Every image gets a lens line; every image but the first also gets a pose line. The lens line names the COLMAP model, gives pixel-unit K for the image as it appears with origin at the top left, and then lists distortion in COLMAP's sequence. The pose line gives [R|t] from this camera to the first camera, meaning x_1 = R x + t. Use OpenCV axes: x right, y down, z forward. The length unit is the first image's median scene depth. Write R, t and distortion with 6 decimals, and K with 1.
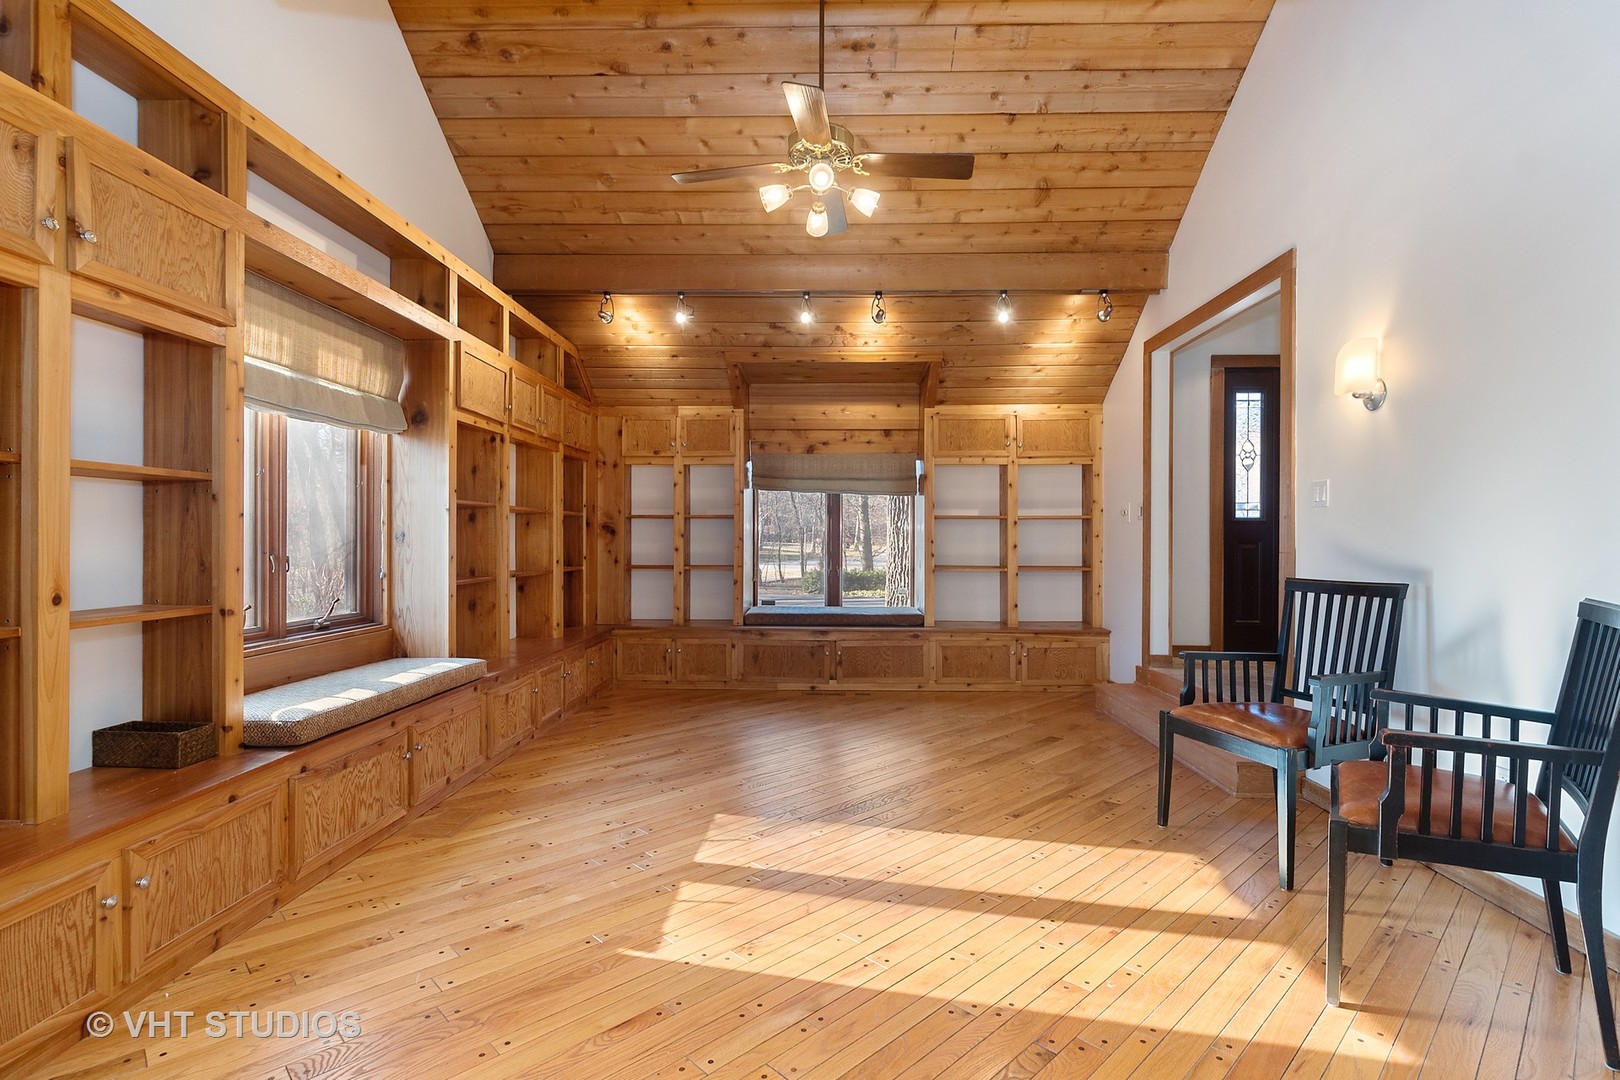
lens RADIAL K [[774.7, 0, 810.0], [0, 774.7, 540.0], [0, 0, 1]] dist [0.001128, 0.000551]
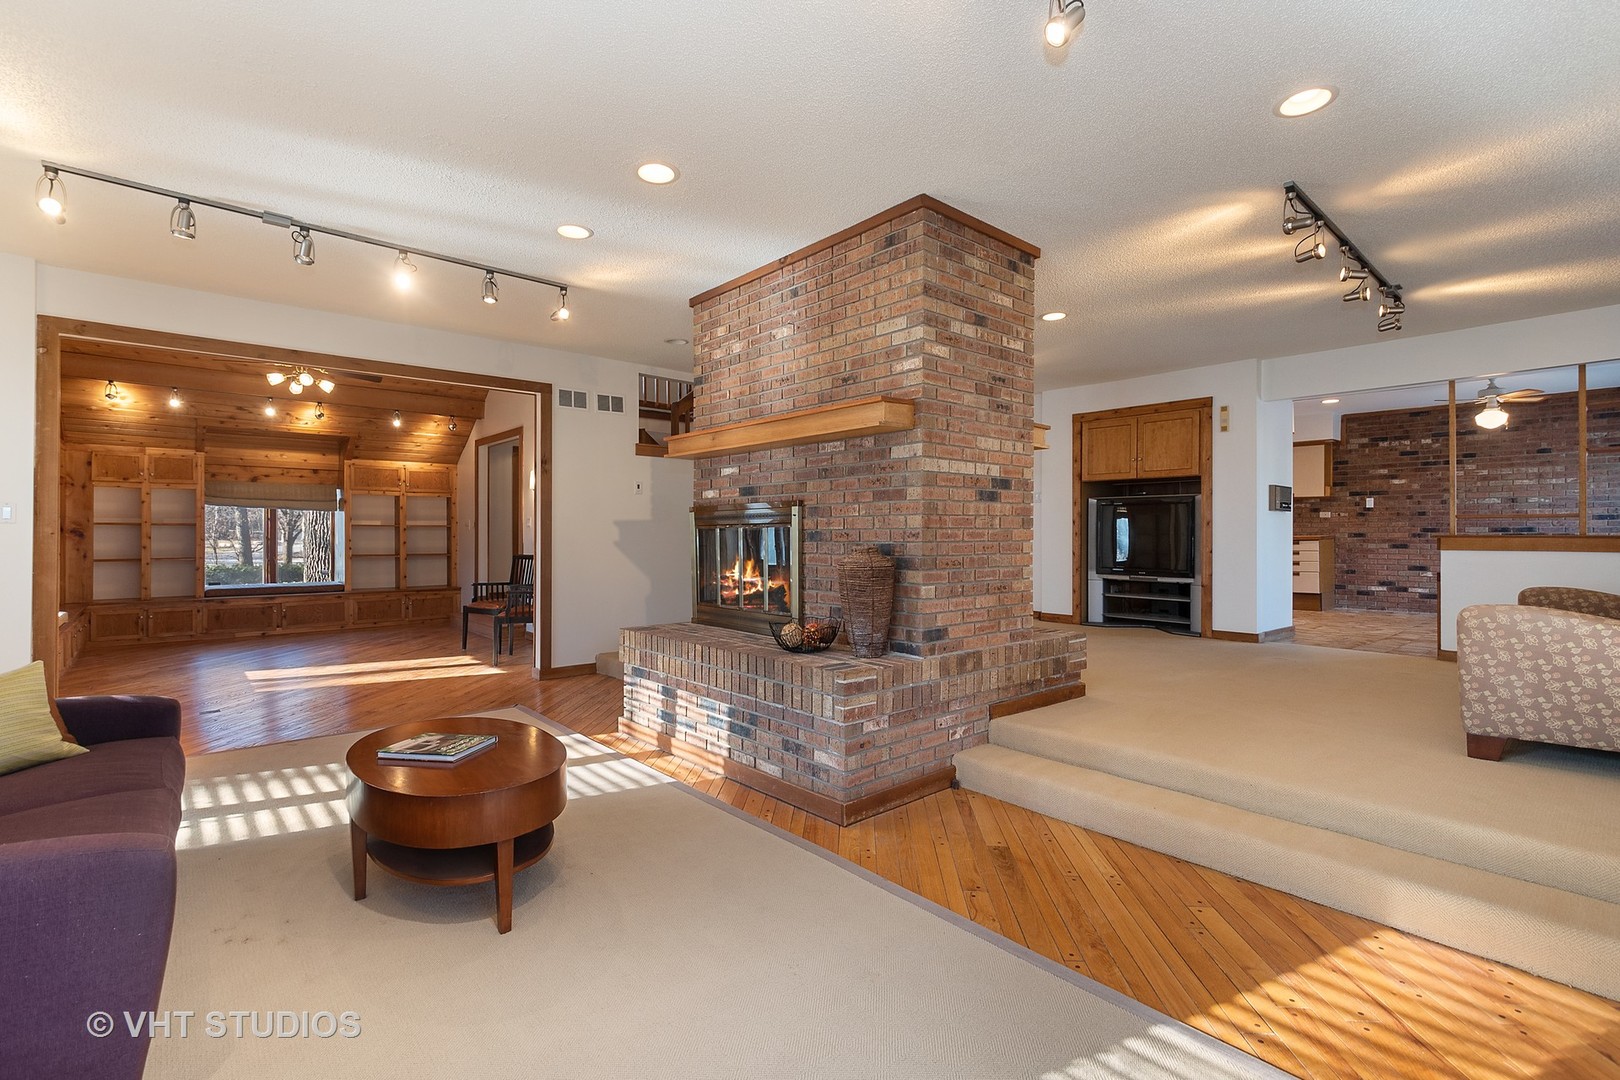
lens RADIAL K [[728.2, 0, 801.8], [0, 728.2, 535.9], [0, 0, 1]] dist [-0.001752, -0.000335]
pose [[0.731544, -0.002410, 0.681790, -0.198726], [0.001535, 0.999997, 0.001888, -0.009280], [-0.681793, -0.000335, 0.731545, -0.809067]]
